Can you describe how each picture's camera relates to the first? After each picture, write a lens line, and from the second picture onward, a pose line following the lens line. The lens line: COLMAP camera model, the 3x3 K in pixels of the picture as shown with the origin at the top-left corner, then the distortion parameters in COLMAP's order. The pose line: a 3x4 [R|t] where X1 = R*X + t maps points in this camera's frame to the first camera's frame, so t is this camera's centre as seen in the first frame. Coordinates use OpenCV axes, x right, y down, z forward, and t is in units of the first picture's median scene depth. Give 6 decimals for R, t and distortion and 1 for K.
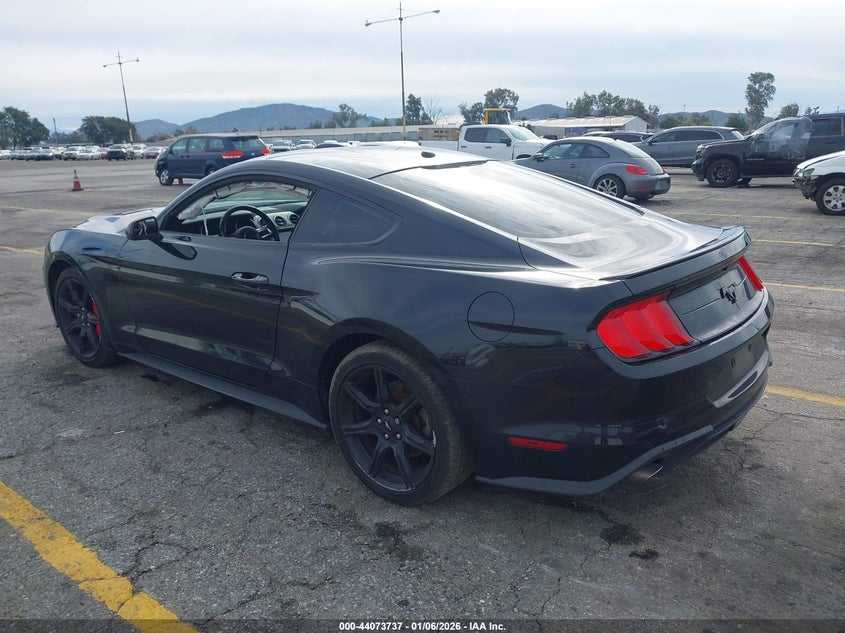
lens RADIAL K [[643.8, 0, 421.2], [0, 643.8, 313.0], [0, 0, 1]] dist [0.001534, -0.024460]
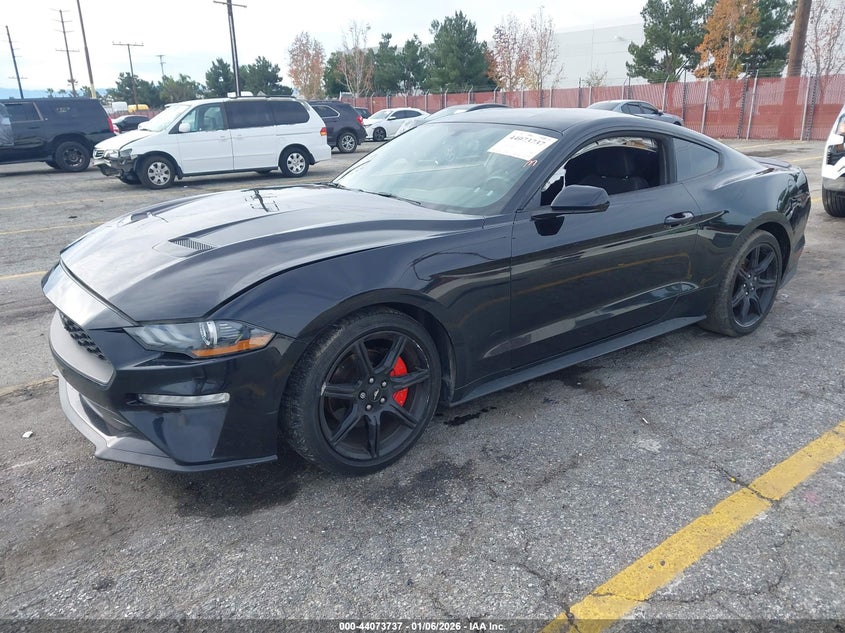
lens RADIAL K [[643.8, 0, 427.2], [0, 643.8, 316.0], [0, 0, 1]] dist [0.001534, -0.024460]
pose [[0.278556, -0.282664, 0.917882, -1.440810], [0.266762, 0.940875, 0.208788, -0.239705], [-0.922629, 0.186697, 0.337491, 1.017619]]
